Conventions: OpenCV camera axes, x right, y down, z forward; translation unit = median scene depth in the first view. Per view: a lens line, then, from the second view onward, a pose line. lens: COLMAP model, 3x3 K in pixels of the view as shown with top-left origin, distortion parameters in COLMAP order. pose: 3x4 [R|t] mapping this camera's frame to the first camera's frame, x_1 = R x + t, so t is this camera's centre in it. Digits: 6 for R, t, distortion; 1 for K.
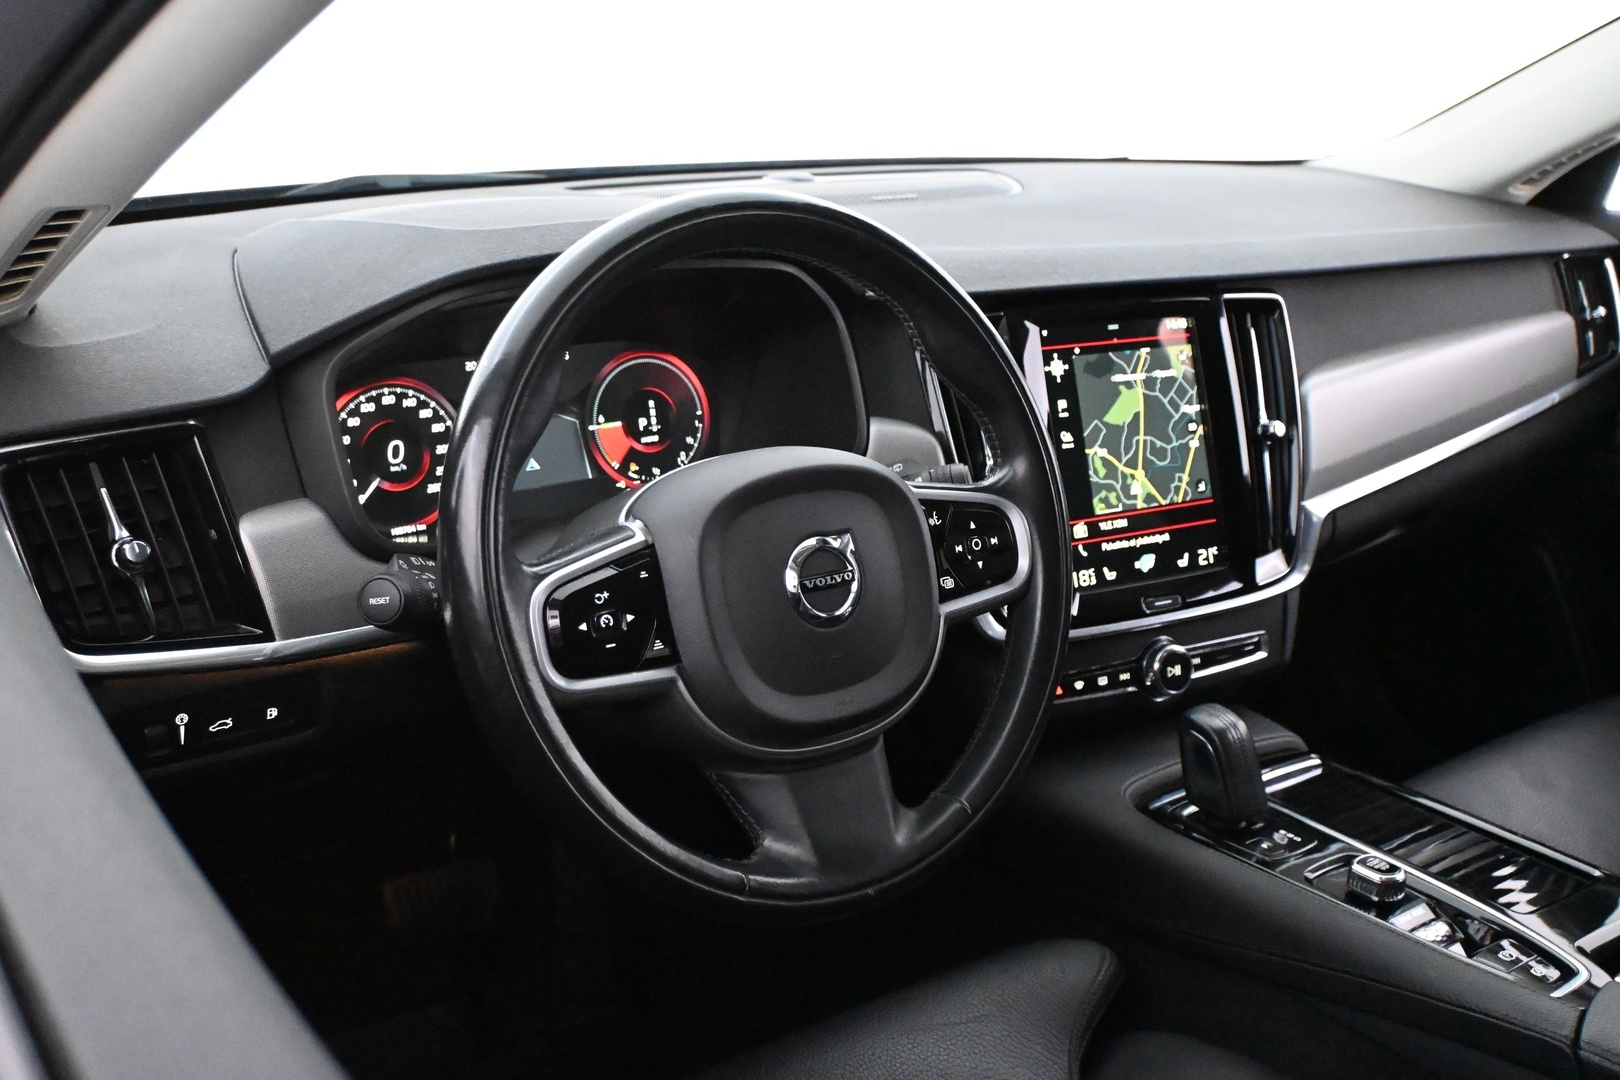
lens RADIAL K [[1637.1, 0, 811.9], [0, 1637.1, 538.1], [0, 0, 1]] dist [-0.005257, 0.000000]
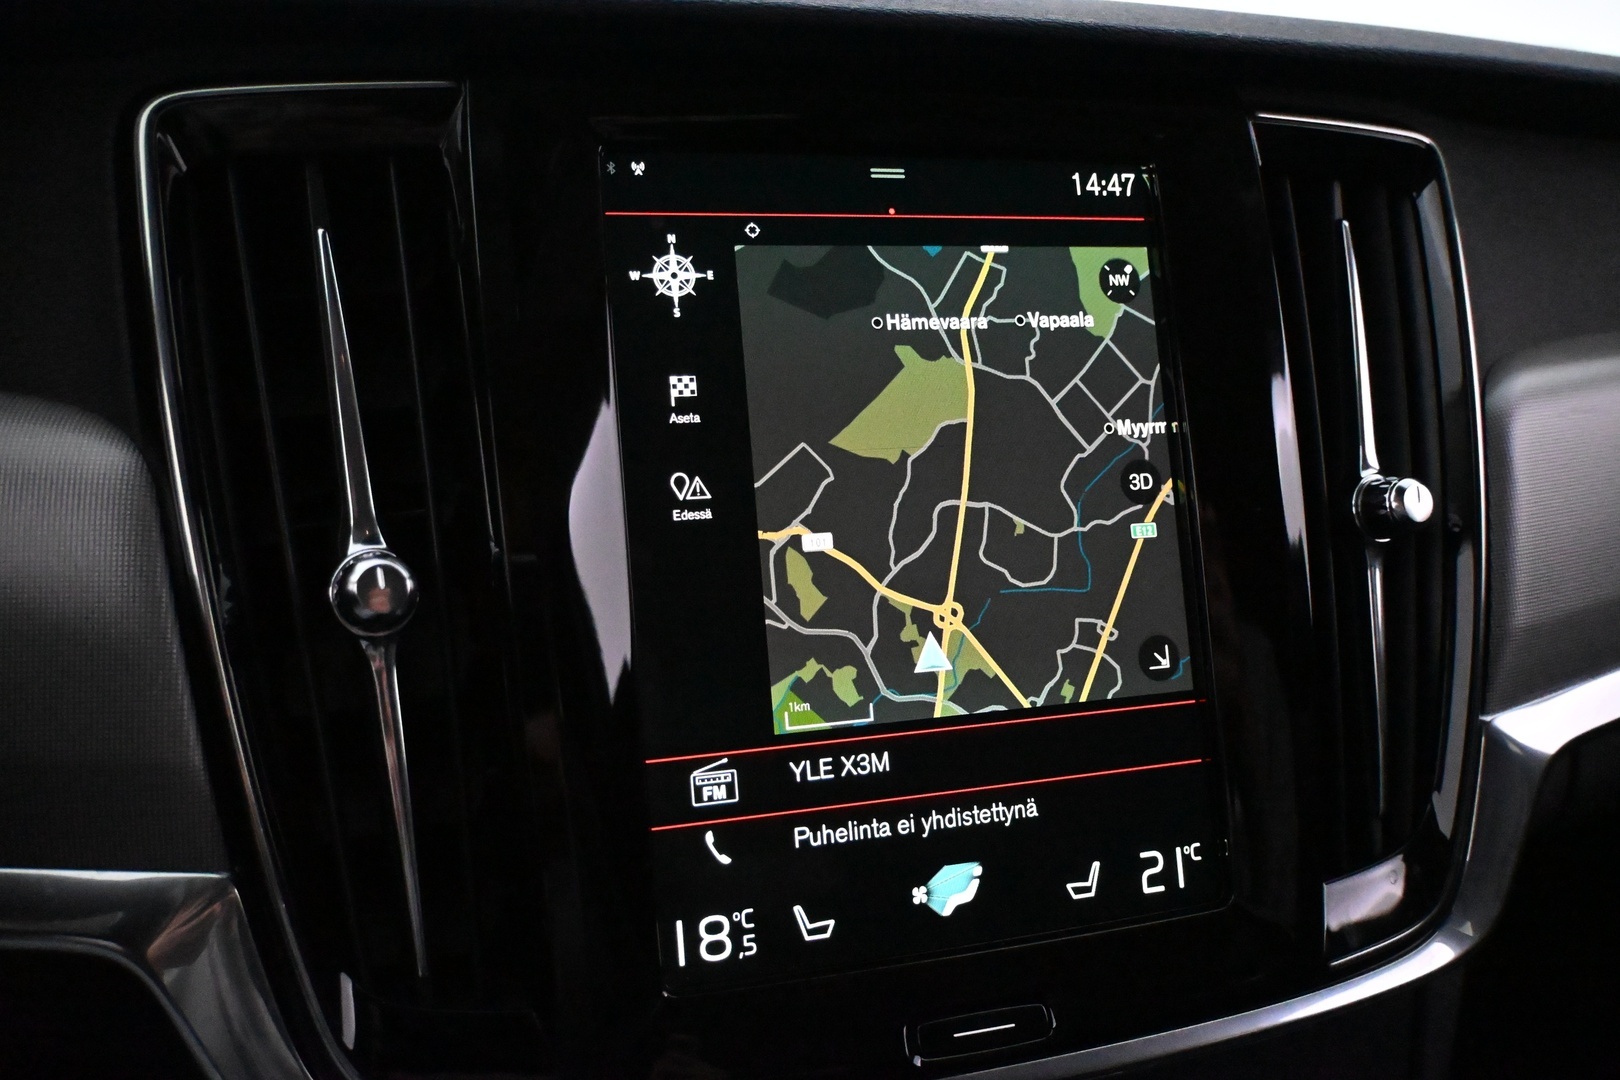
lens RADIAL K [[1312.6, 0, 807.1], [0, 1312.6, 544.9], [0, 0, 1]] dist [-0.037345, 0.004650]
pose [[0.977636, 0.044232, -0.205602, 0.226184], [-0.056151, 0.997041, -0.052497, -0.037469], [0.202671, 0.062868, 0.977227, 0.736581]]
